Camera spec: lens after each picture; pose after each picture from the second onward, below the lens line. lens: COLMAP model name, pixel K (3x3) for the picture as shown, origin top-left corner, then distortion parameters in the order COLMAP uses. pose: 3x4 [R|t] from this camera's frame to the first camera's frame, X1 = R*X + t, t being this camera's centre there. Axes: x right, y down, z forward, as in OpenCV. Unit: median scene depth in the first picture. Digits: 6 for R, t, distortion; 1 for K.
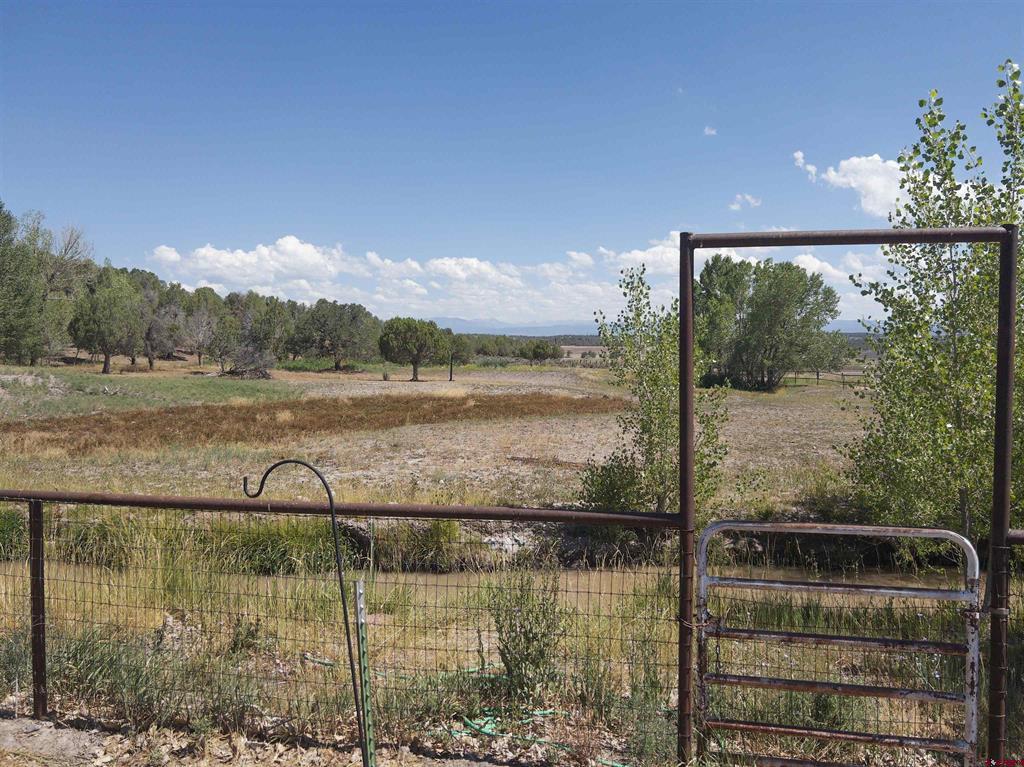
lens RADIAL K [[774.7, 0, 501.7], [0, 774.7, 382.8], [0, 0, 1]] dist [0.035269, -0.033020]
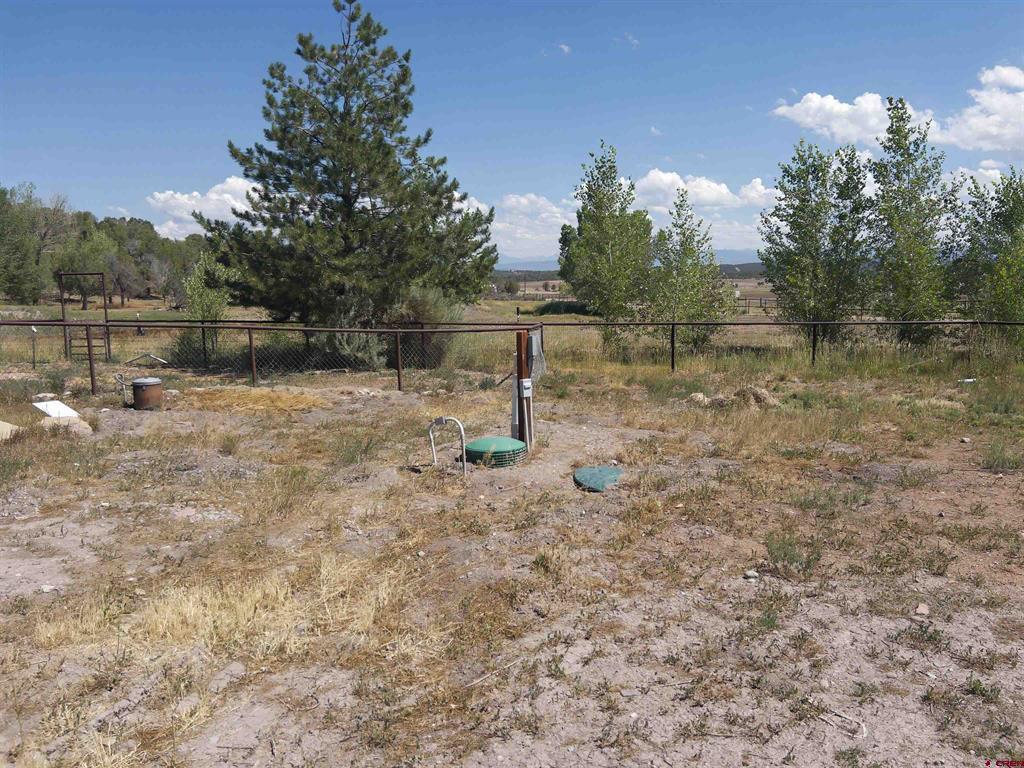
lens RADIAL K [[774.7, 0, 513.2], [0, 774.7, 388.7], [0, 0, 1]] dist [0.035269, -0.033020]
pose [[0.999659, -0.015707, -0.020875, 0.240486], [0.017547, 0.995686, 0.091116, 0.012945], [0.019353, -0.091452, 0.995621, -0.316011]]
